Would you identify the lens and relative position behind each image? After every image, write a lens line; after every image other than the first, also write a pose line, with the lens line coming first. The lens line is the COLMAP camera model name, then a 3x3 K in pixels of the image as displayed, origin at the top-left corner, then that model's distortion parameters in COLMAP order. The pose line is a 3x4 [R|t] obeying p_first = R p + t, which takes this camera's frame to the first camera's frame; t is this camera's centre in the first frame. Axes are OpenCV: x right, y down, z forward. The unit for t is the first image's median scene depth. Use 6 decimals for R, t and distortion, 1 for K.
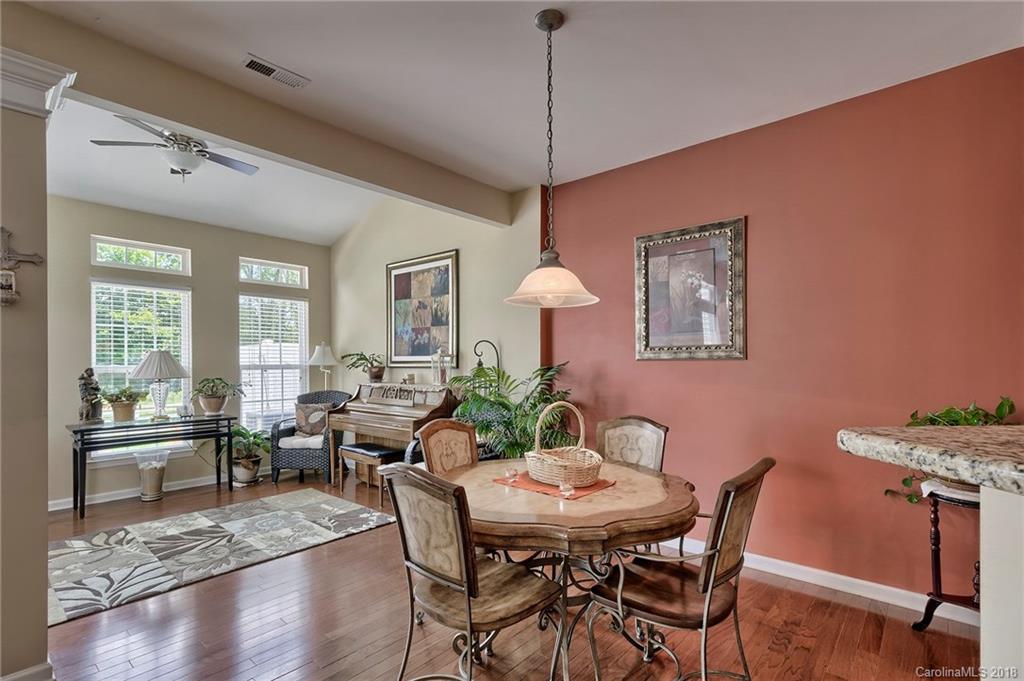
lens RADIAL K [[483.5, 0, 515.0], [0, 483.5, 361.2], [0, 0, 1]] dist [0.003190, 0.001240]
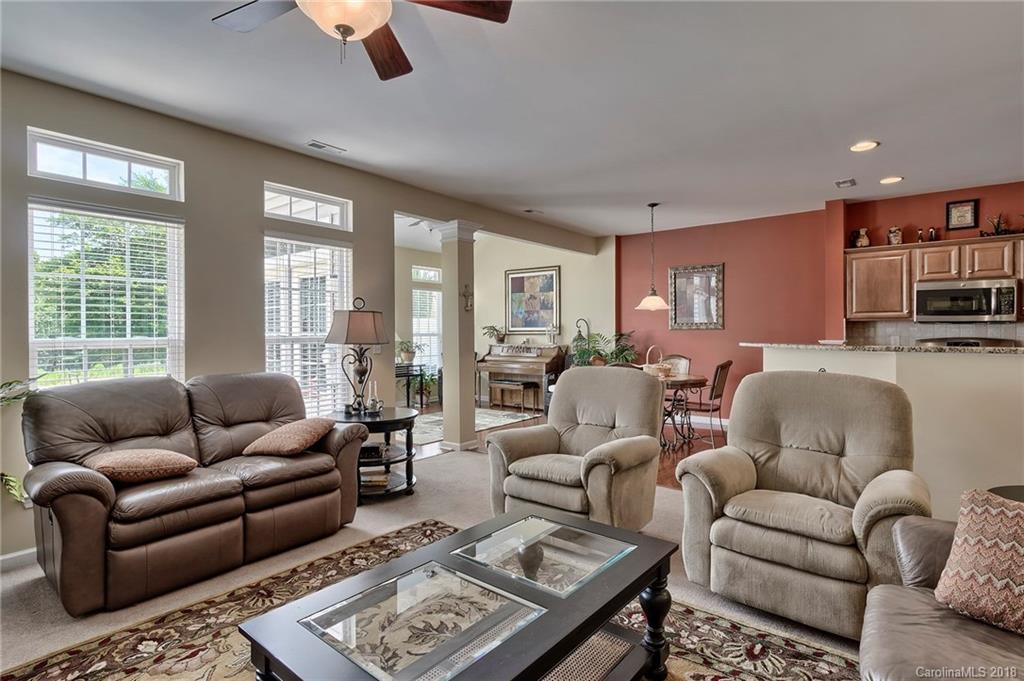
lens RADIAL K [[512.2, 0, 507.6], [0, 512.2, 331.4], [0, 0, 1]] dist [-0.003542, -0.000378]
pose [[0.999007, -0.002748, 0.044461, -0.385186], [0.002653, 0.999994, 0.002215, -0.001916], [-0.044467, -0.002094, 0.999009, -0.812231]]
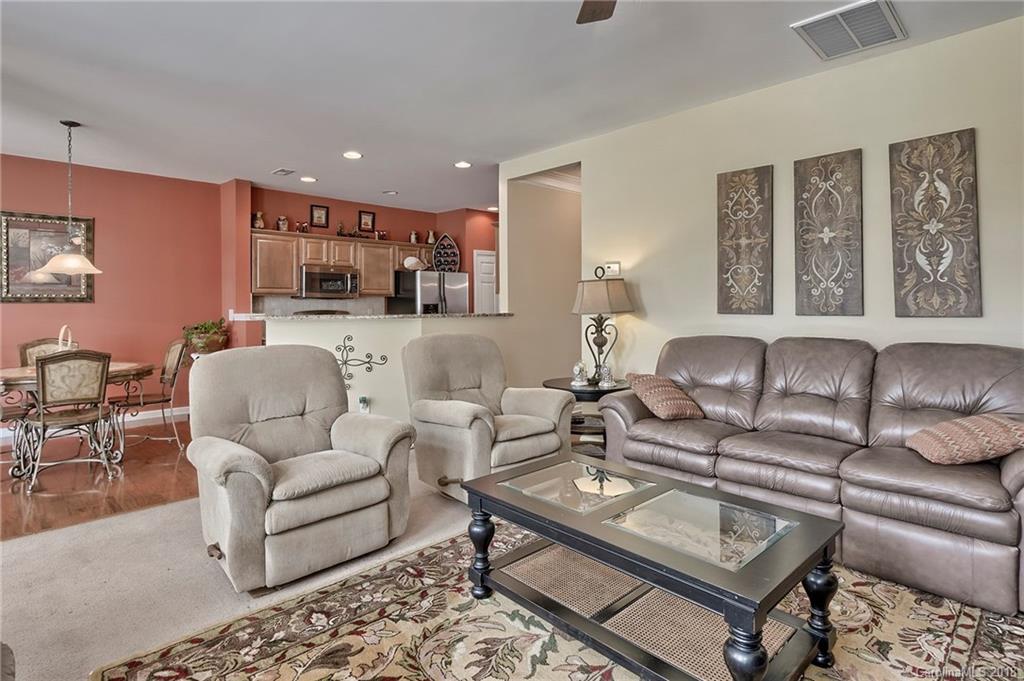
lens RADIAL K [[531.4, 0, 513.3], [0, 531.4, 305.0], [0, 0, 1]] dist [0.003921, -0.001087]
pose [[0.076176, 0.000529, 0.997094, -0.831727], [0.001034, 0.999999, -0.000609, 0.003900], [-0.997094, 0.001077, 0.076175, -0.394799]]
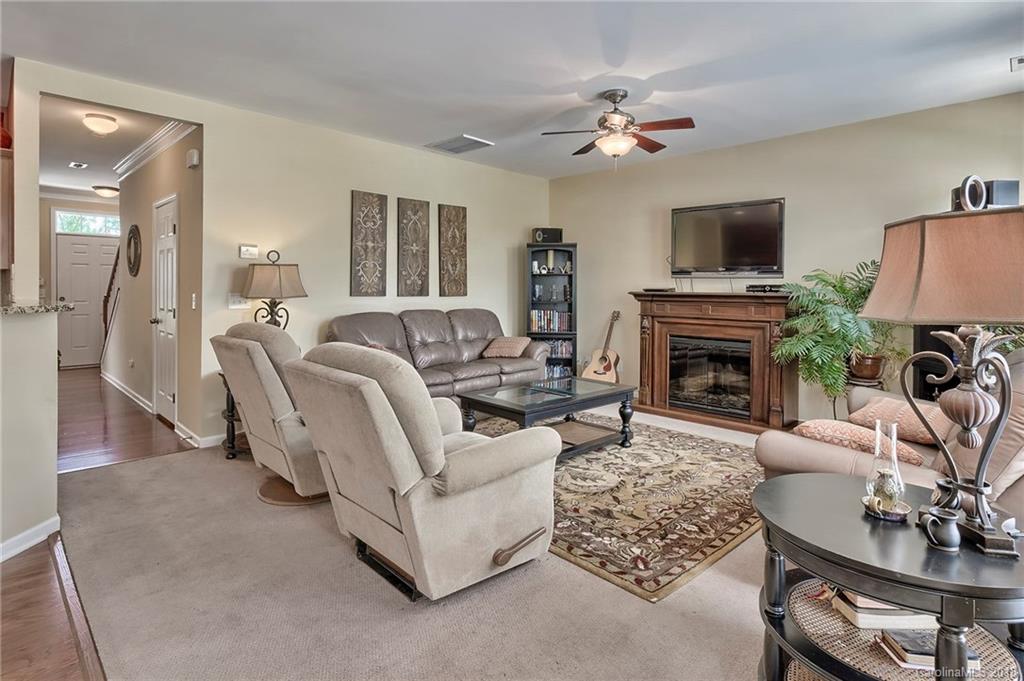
lens RADIAL K [[531.4, 0, 500.7], [0, 531.4, 291.1], [0, 0, 1]] dist [0.003921, -0.001087]
pose [[-0.996866, -0.004186, 0.078994, -0.366011], [-0.004132, 0.999991, 0.000848, 0.004592], [-0.078996, 0.000519, -0.996875, 0.418220]]
